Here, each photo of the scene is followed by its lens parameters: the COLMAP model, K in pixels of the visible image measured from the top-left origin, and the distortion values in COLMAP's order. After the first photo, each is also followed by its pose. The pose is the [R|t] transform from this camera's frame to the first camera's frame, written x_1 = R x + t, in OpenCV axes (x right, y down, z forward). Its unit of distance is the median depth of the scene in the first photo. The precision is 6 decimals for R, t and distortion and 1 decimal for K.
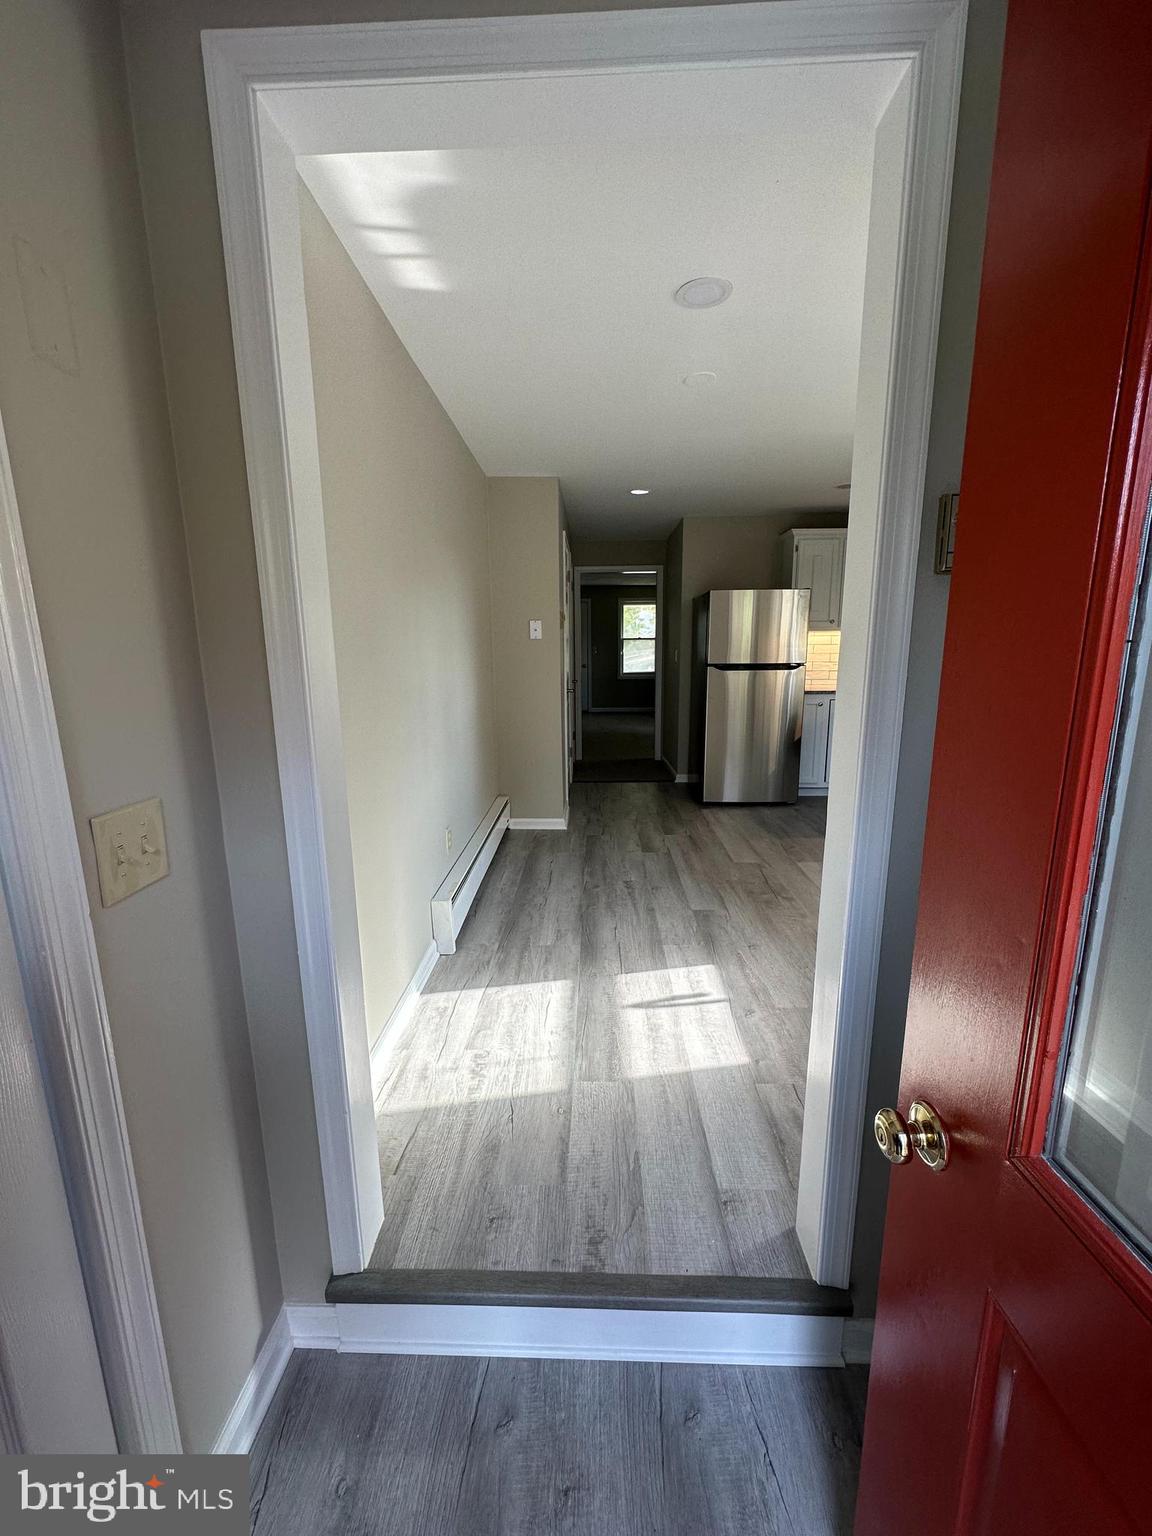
lens RADIAL K [[611.5, 0, 574.7], [0, 611.5, 765.5], [0, 0, 1]] dist [-0.001952, 0.000110]
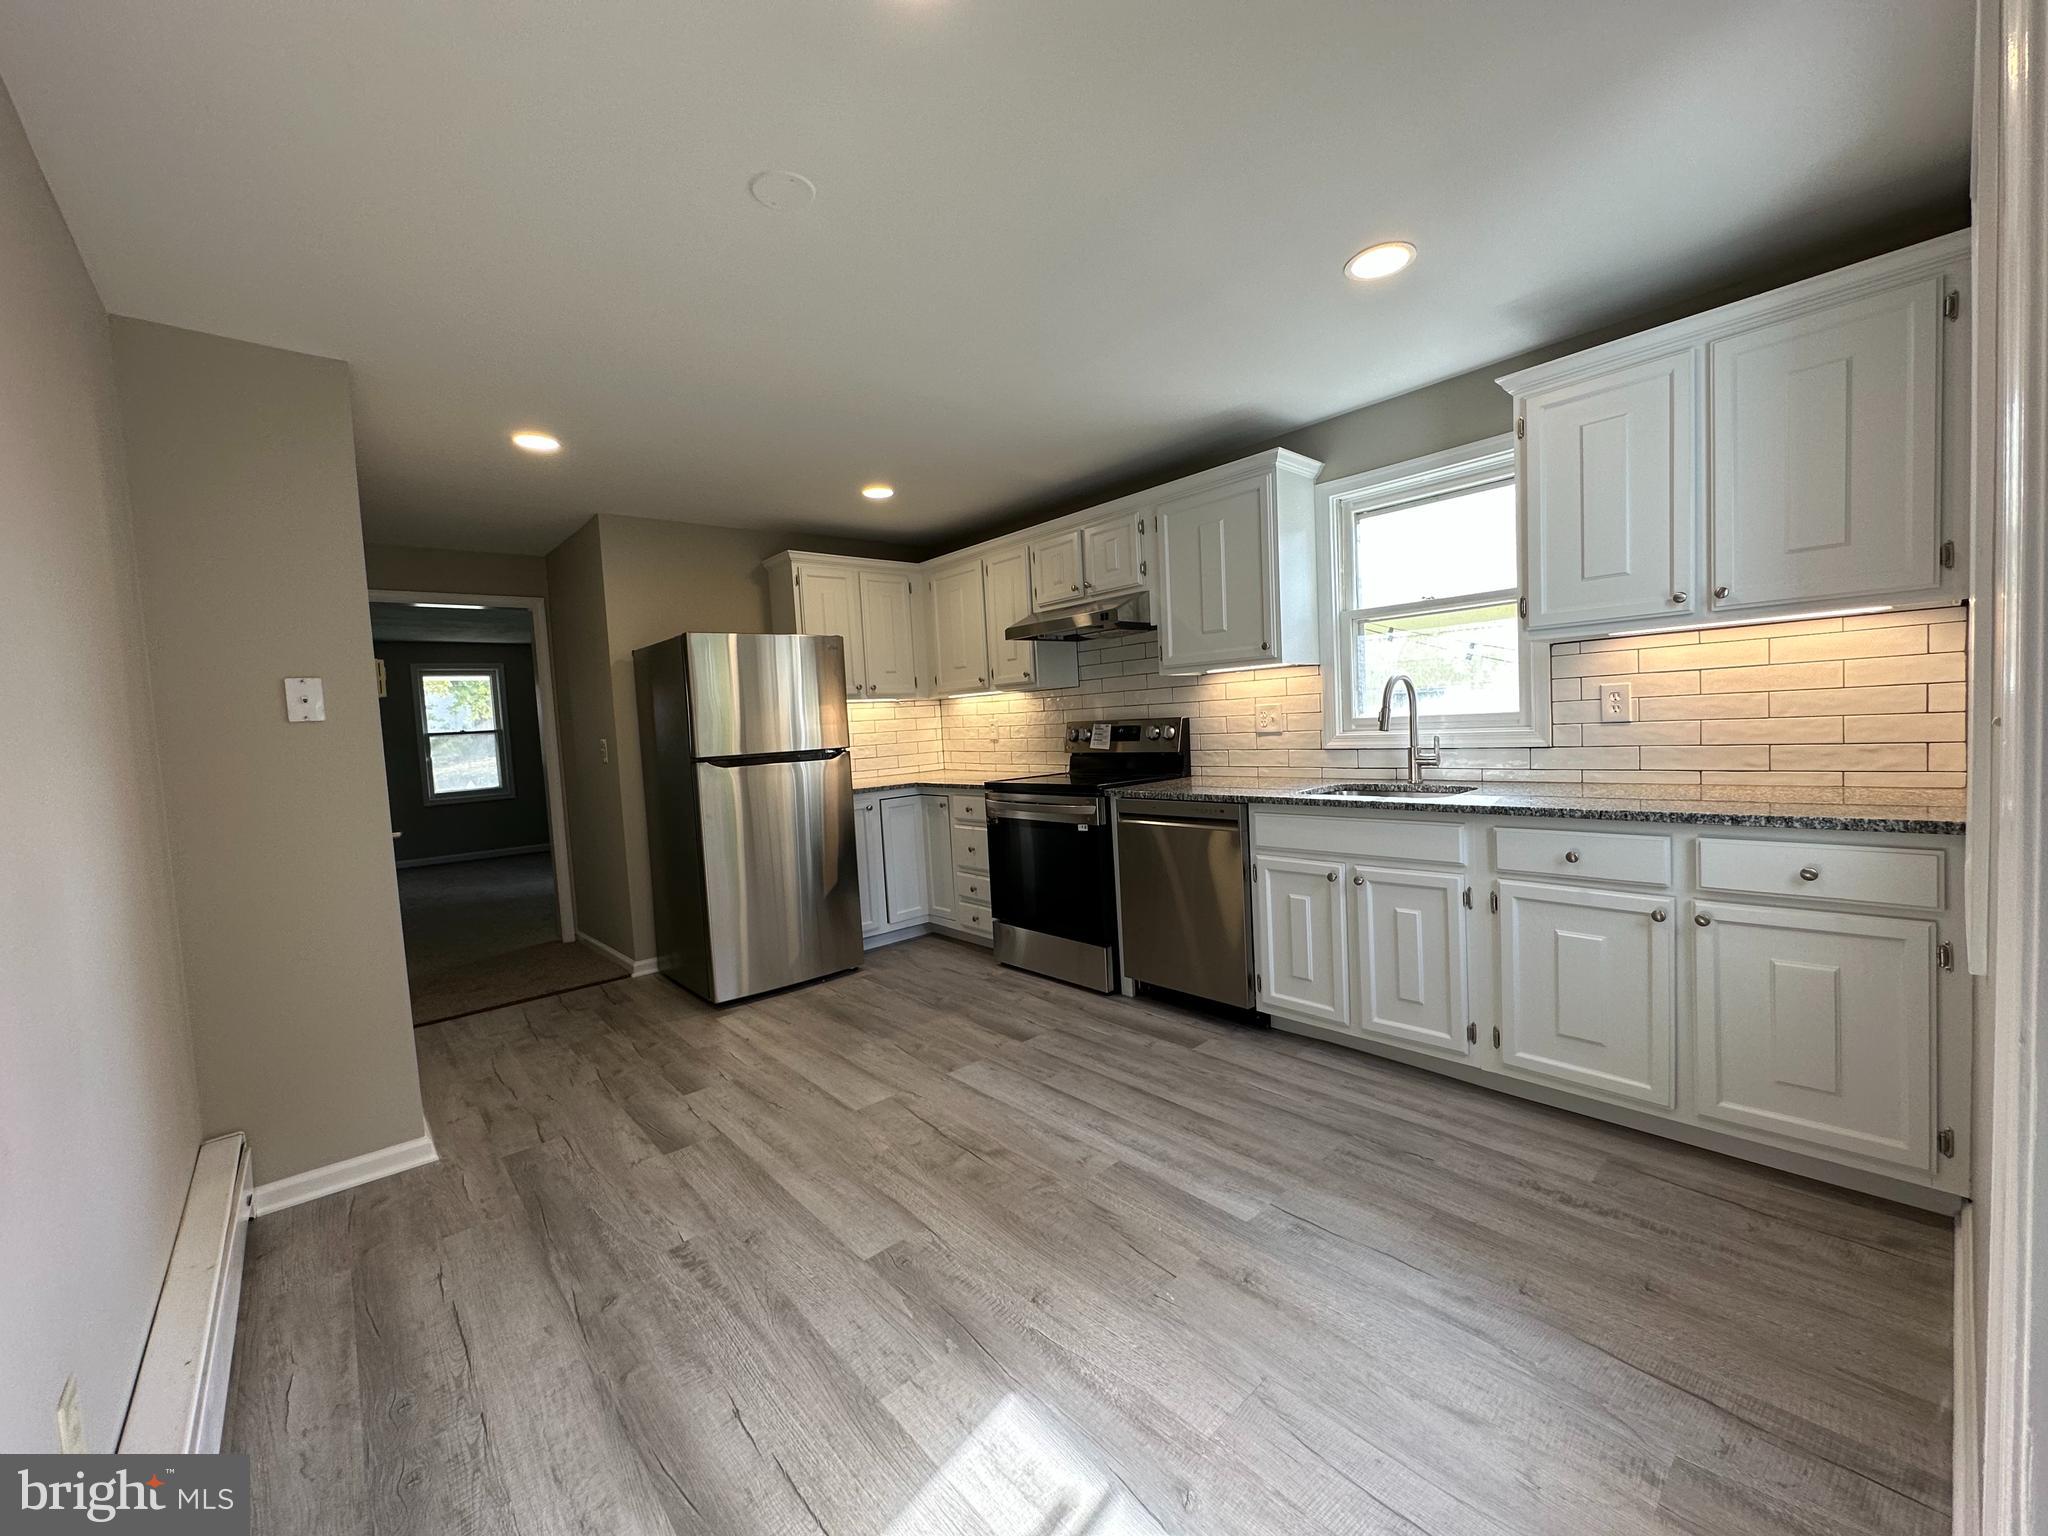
lens RADIAL K [[815.4, 0, 1027.2], [0, 815.4, 764.9], [0, 0, 1]] dist [-0.001952, 0.000110]
pose [[0.728904, -0.068476, 0.681183, -0.091906], [0.176578, 0.980124, -0.090422, -0.045978], [-0.661453, 0.186191, 0.726508, 0.303831]]
